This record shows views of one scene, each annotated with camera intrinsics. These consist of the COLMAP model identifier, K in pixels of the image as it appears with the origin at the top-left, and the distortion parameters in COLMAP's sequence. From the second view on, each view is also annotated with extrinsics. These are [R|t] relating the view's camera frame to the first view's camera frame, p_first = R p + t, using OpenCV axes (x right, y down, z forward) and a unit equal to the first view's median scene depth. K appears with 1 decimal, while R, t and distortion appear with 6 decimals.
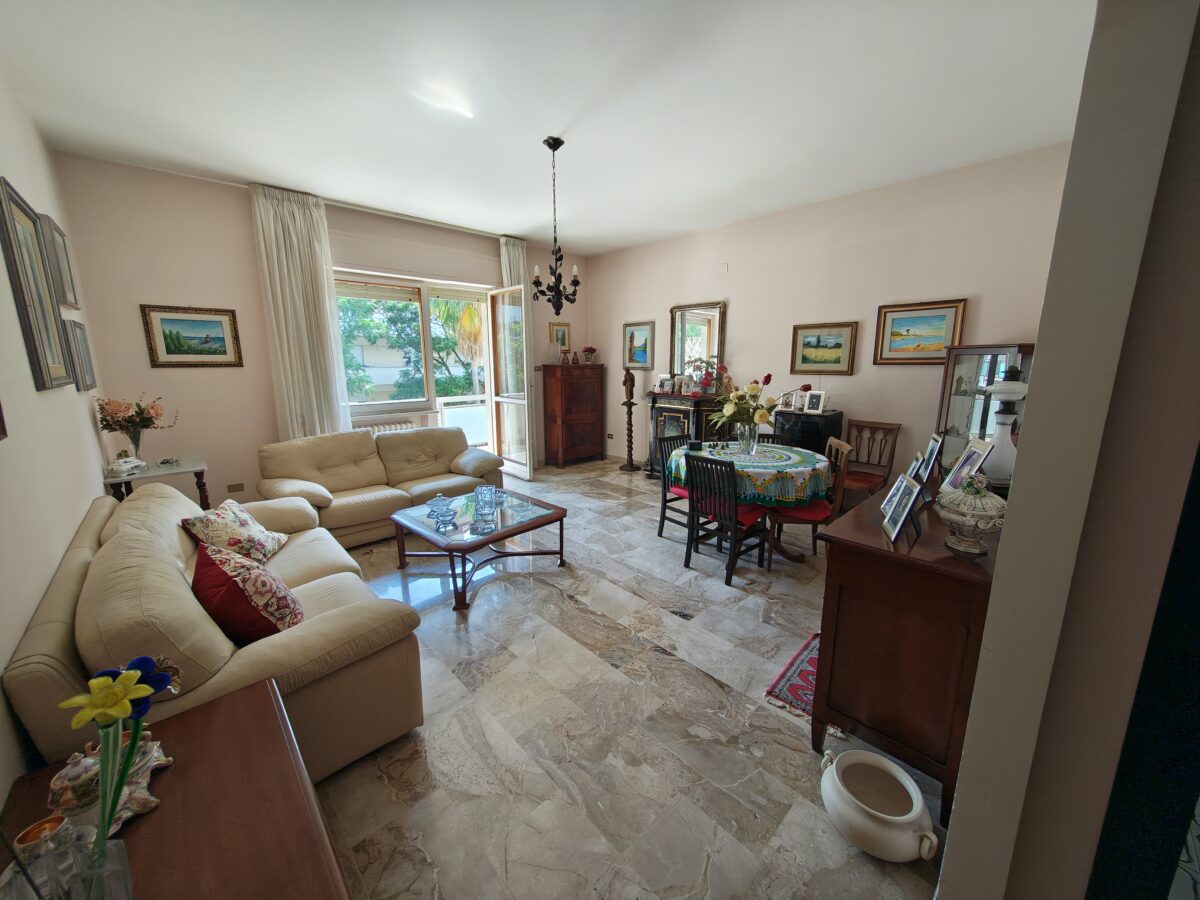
lens RADIAL K [[446.6, 0, 589.6], [0, 446.6, 449.6], [0, 0, 1]] dist [0.003013, -0.000304]
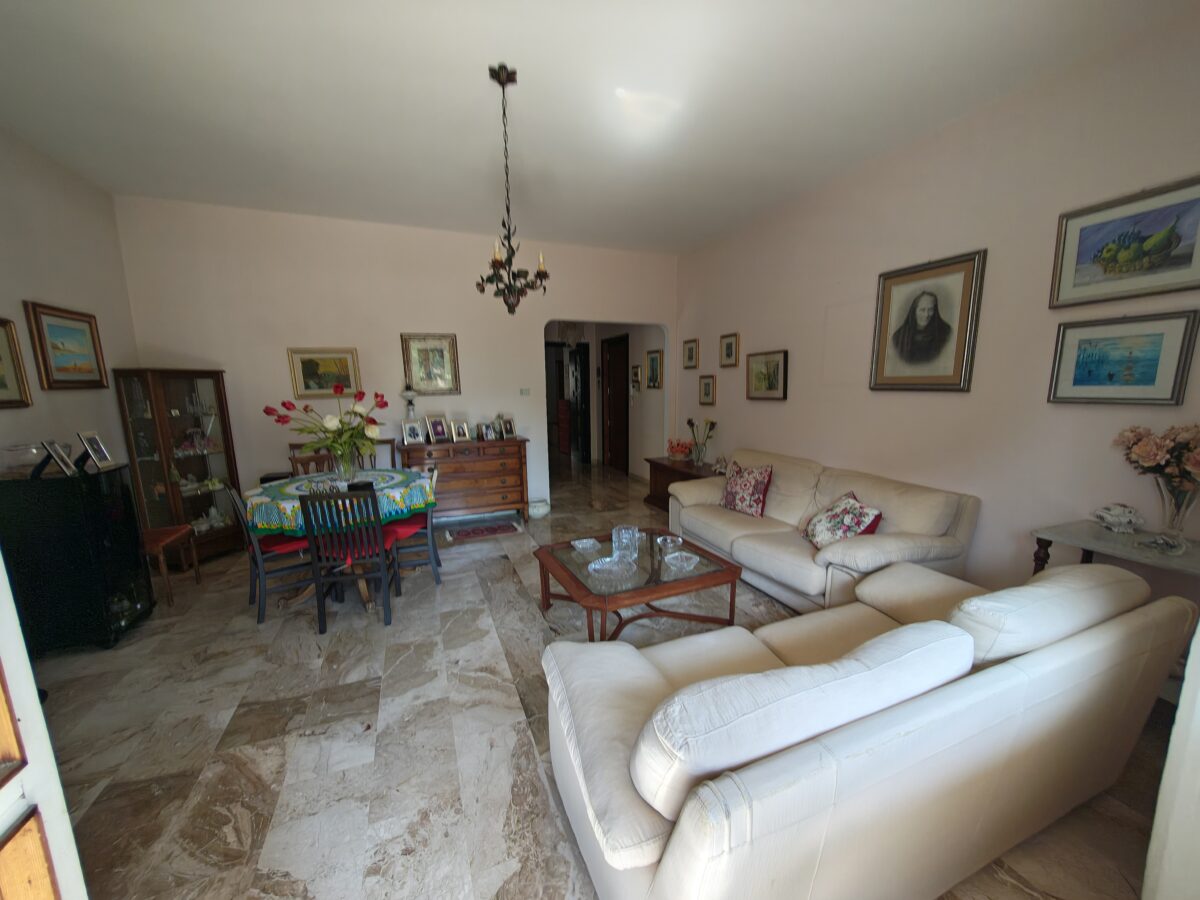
lens RADIAL K [[446.6, 0, 605.9], [0, 446.6, 449.2], [0, 0, 1]] dist [0.003013, -0.000304]
pose [[-0.935718, -0.044044, 0.349987, -0.552313], [0.076656, 0.943074, 0.323628, -0.373939], [-0.344318, 0.329653, -0.879076, 1.926661]]
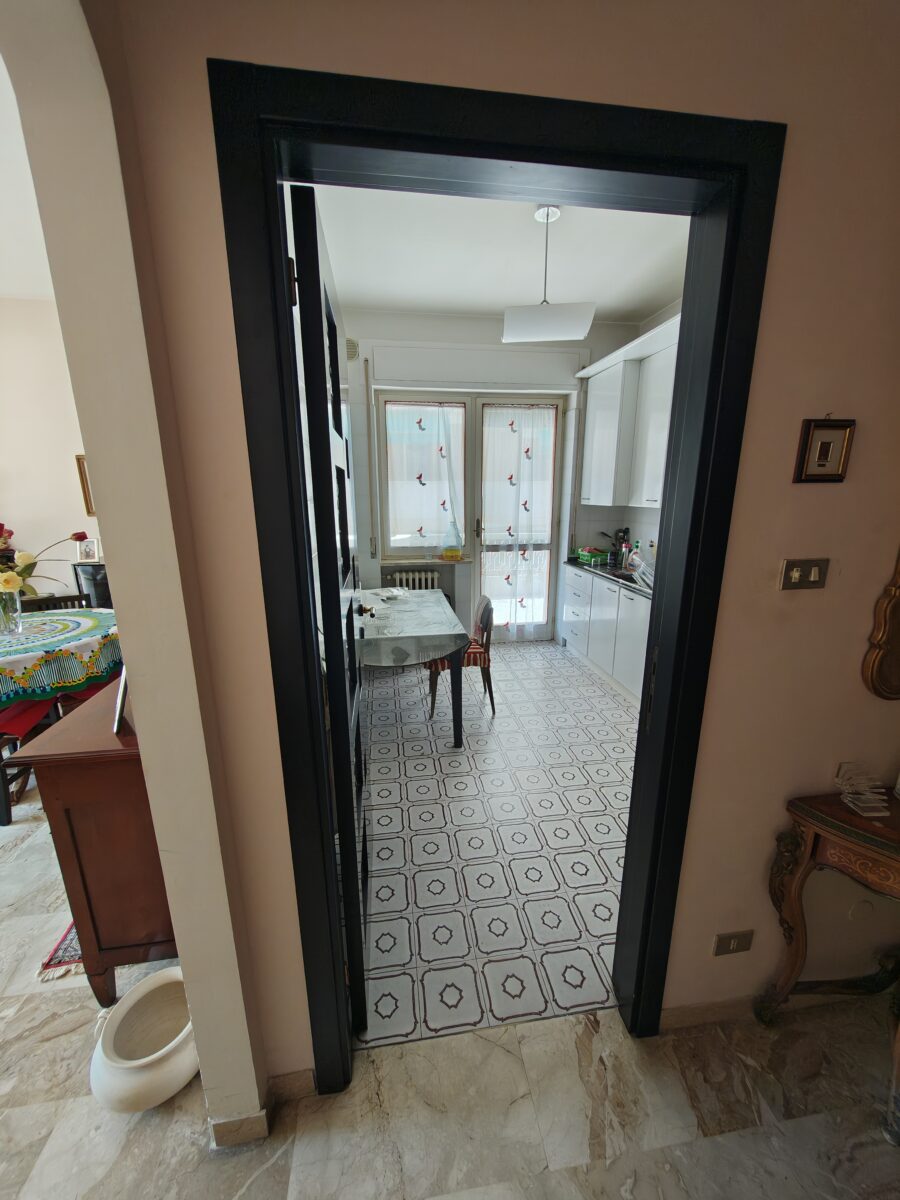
lens RADIAL K [[446.6, 0, 448.3], [0, 446.6, 599.9], [0, 0, 1]] dist [0.003013, -0.000304]
pose [[0.561600, -0.182299, 0.807077, 0.199999], [0.154845, 0.981349, 0.113915, -0.017577], [-0.812791, 0.060998, 0.579354, 0.001546]]
